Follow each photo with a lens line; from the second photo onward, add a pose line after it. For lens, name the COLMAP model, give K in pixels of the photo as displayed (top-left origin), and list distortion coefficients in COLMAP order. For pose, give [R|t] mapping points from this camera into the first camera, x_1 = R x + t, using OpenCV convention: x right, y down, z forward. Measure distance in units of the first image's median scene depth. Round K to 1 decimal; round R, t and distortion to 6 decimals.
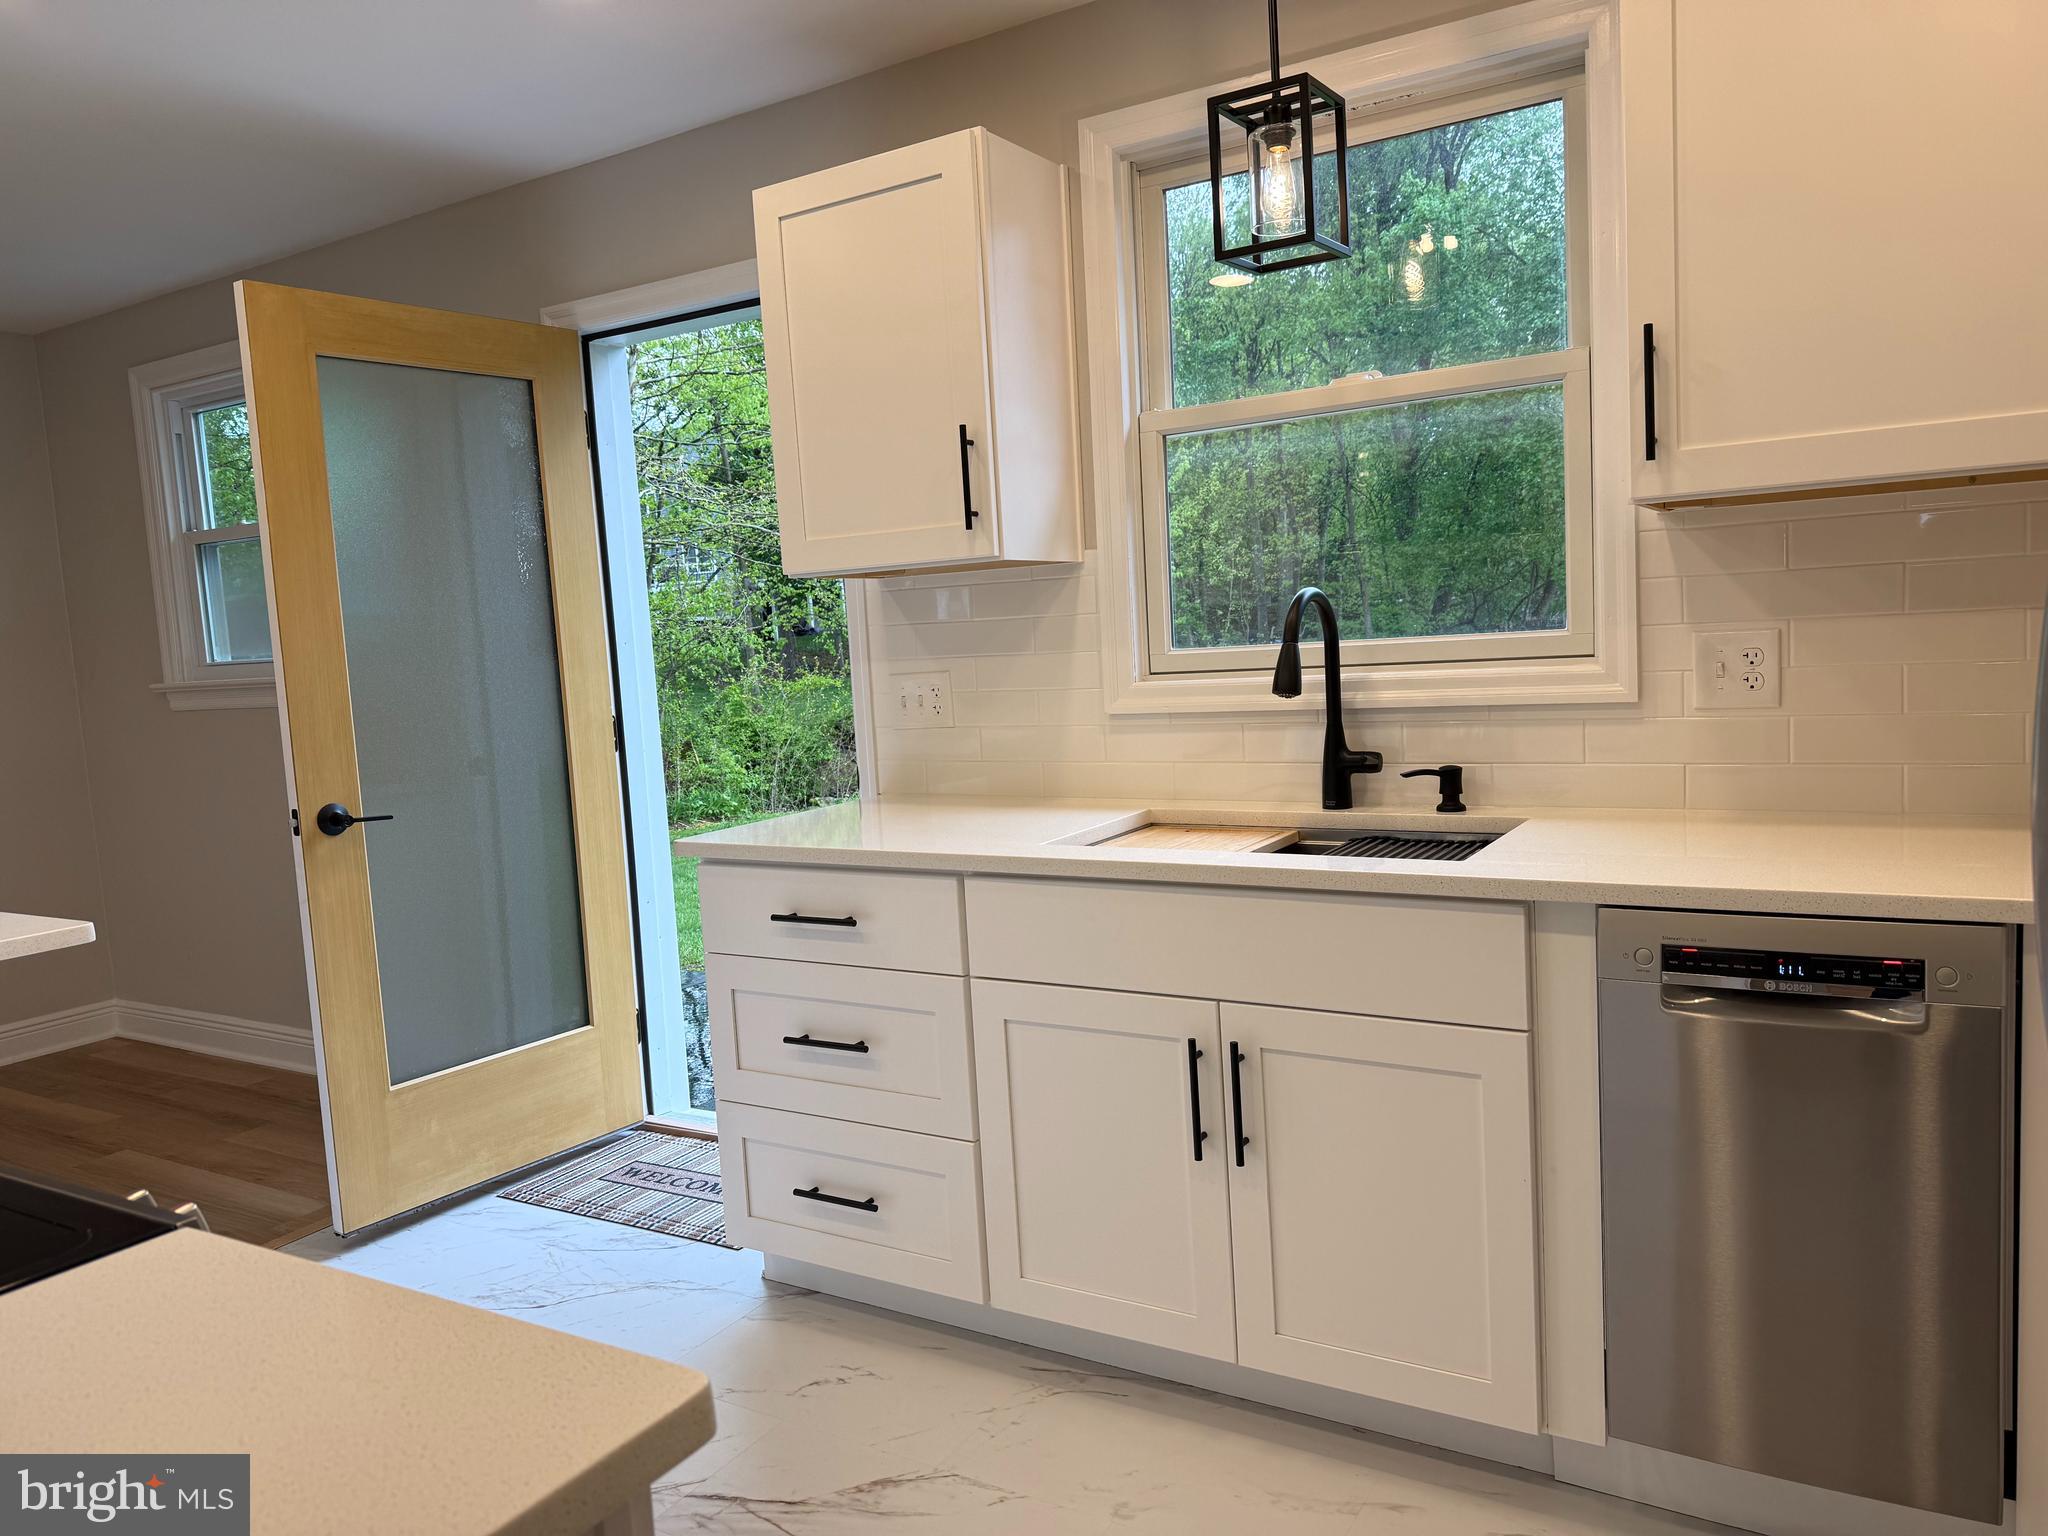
lens RADIAL K [[1430.7, 0, 1016.9], [0, 1430.7, 777.7], [0, 0, 1]] dist [0.074393, -0.096074]
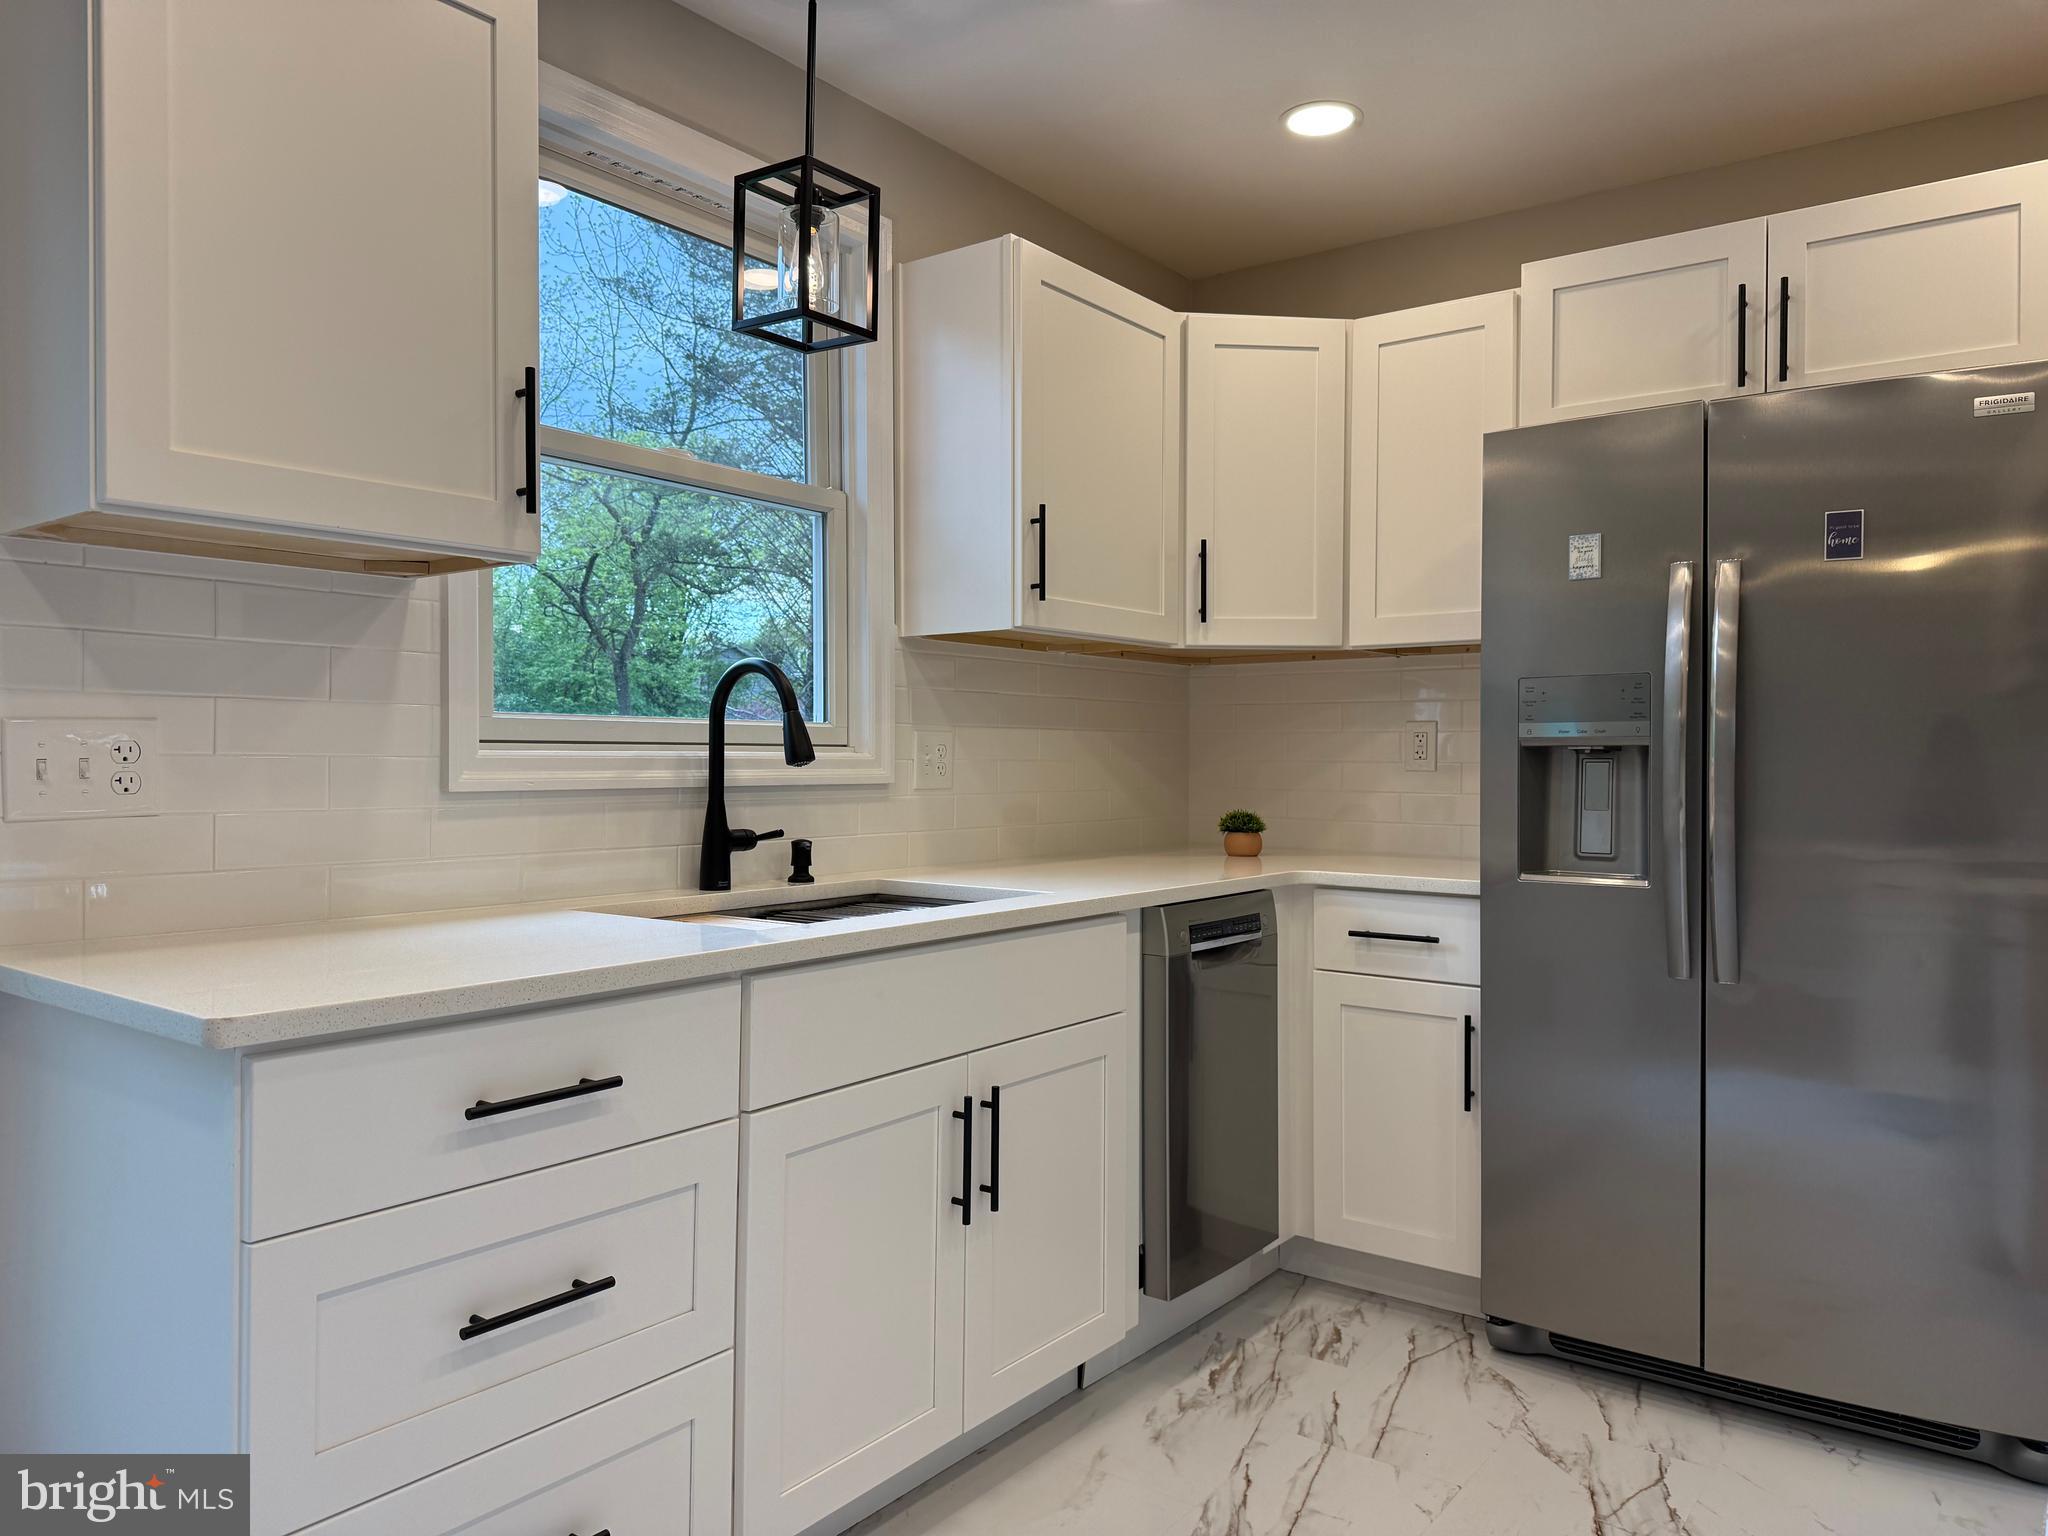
lens RADIAL K [[1430.7, 0, 1016.3], [0, 1430.7, 771.0], [0, 0, 1]] dist [0.074393, -0.096074]
pose [[0.088139, 0.049310, 0.994887, -0.754364], [0.094139, 0.993891, -0.057601, 0.017343], [-0.991650, 0.098735, 0.082958, 0.752940]]
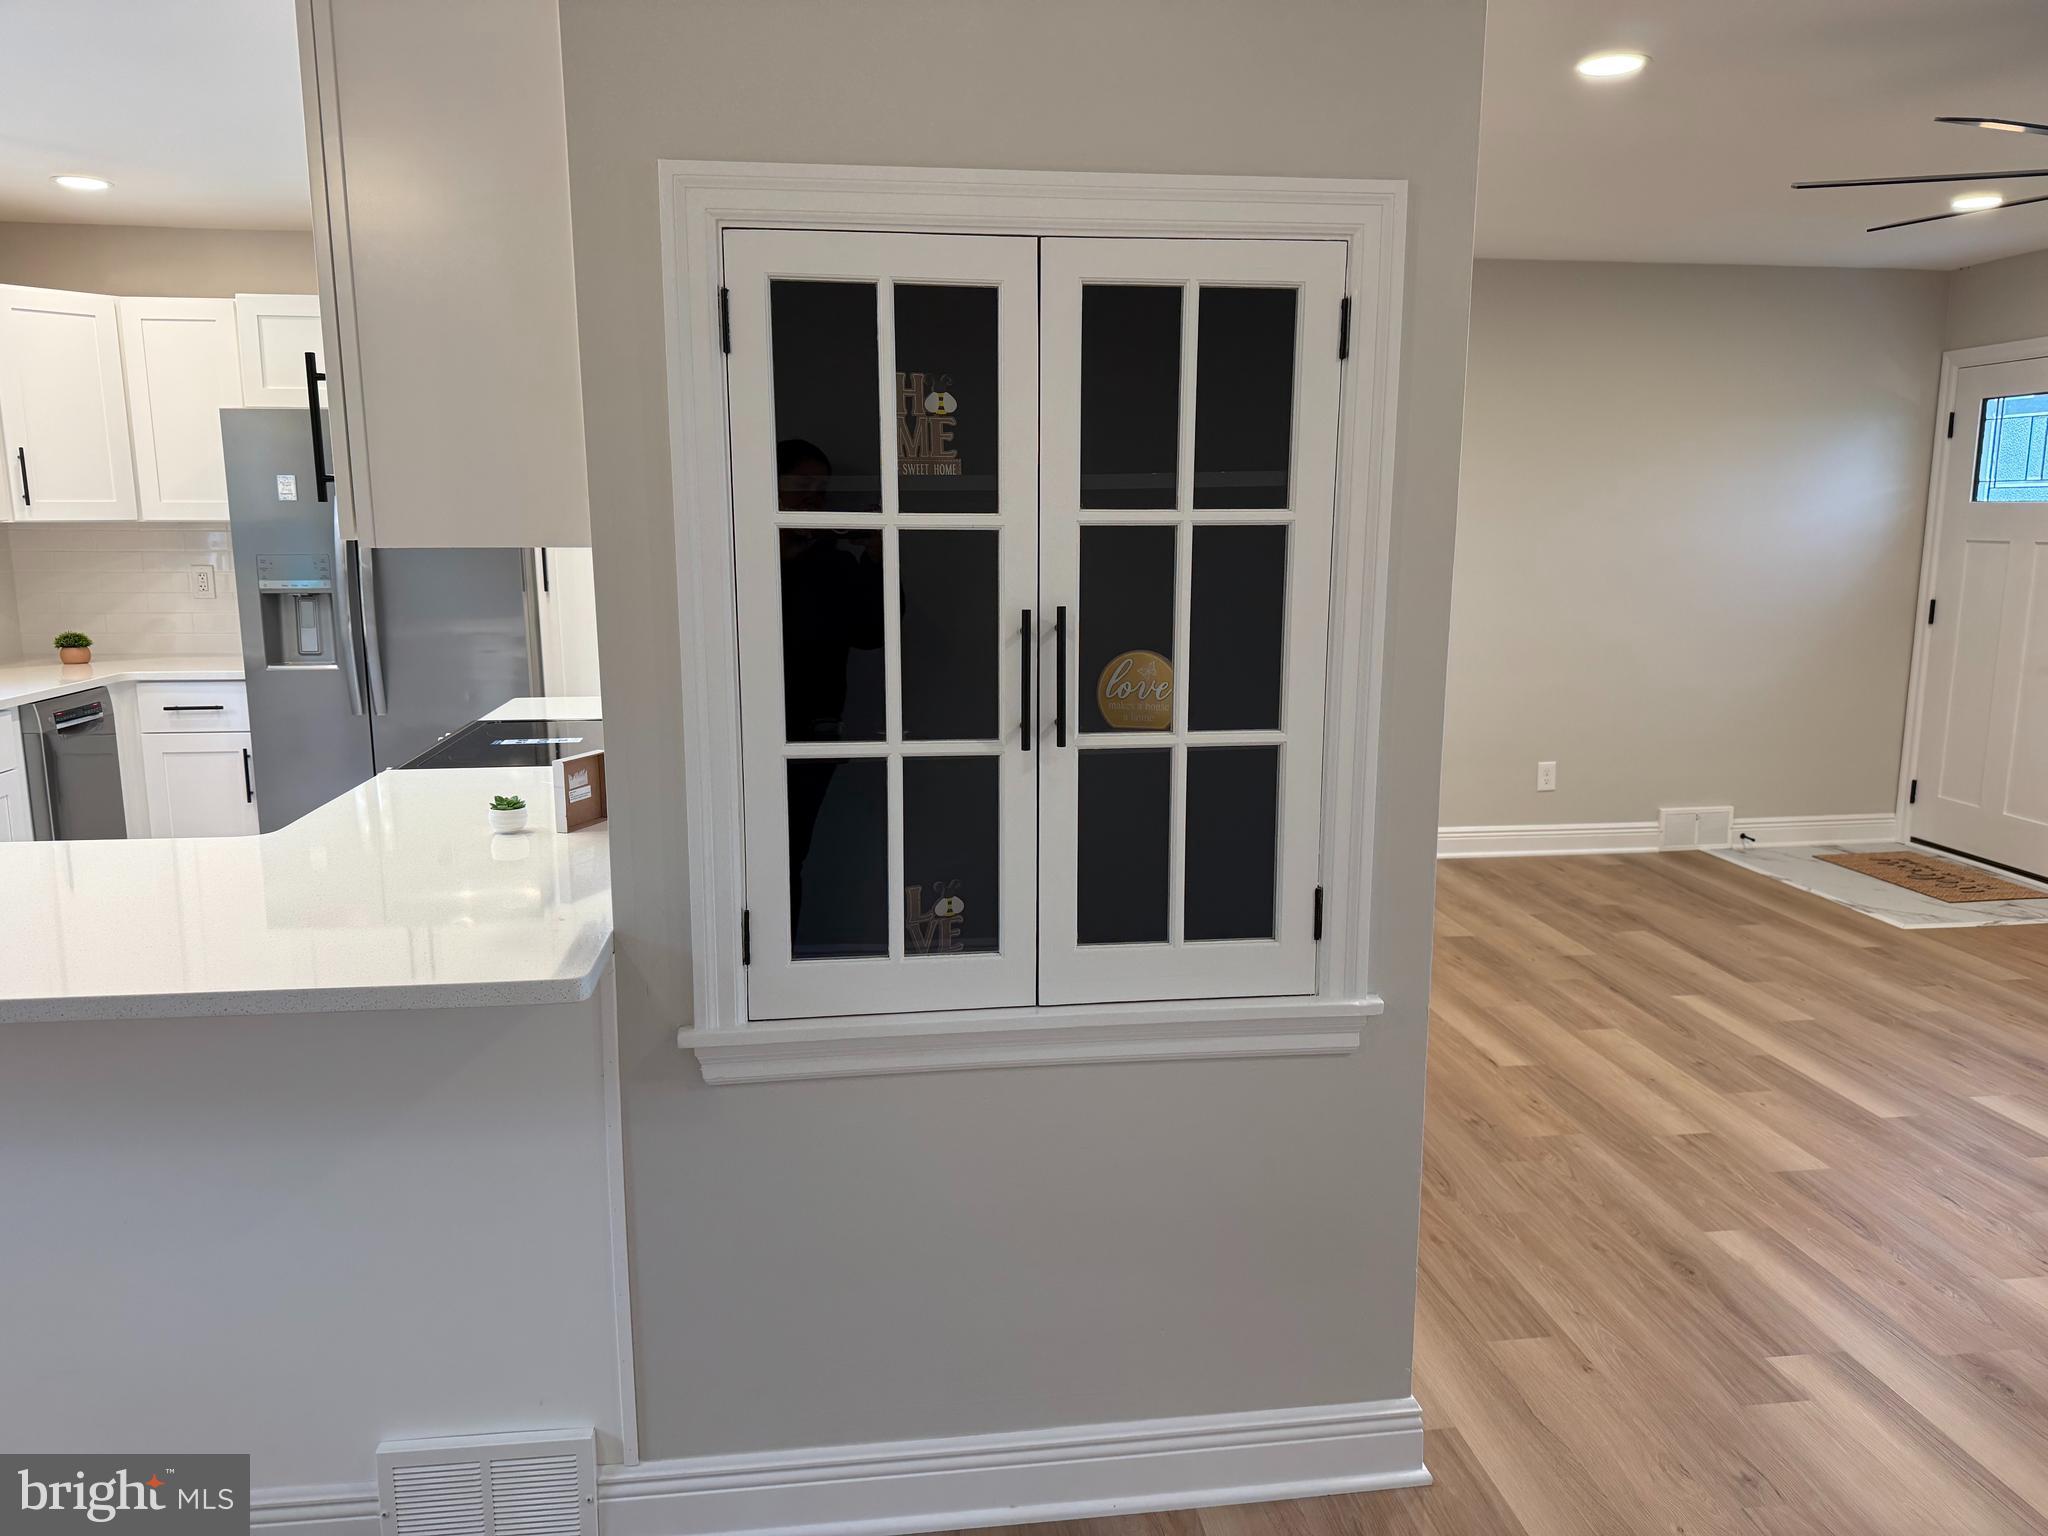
lens RADIAL K [[1430.7, 0, 1034.5], [0, 1430.7, 775.6], [0, 0, 1]] dist [0.074393, -0.096074]
pose [[-0.629186, -0.082804, 0.772832, -1.801060], [0.113488, 0.973866, 0.196738, -0.055420], [-0.768925, 0.211491, -0.603345, 0.887951]]
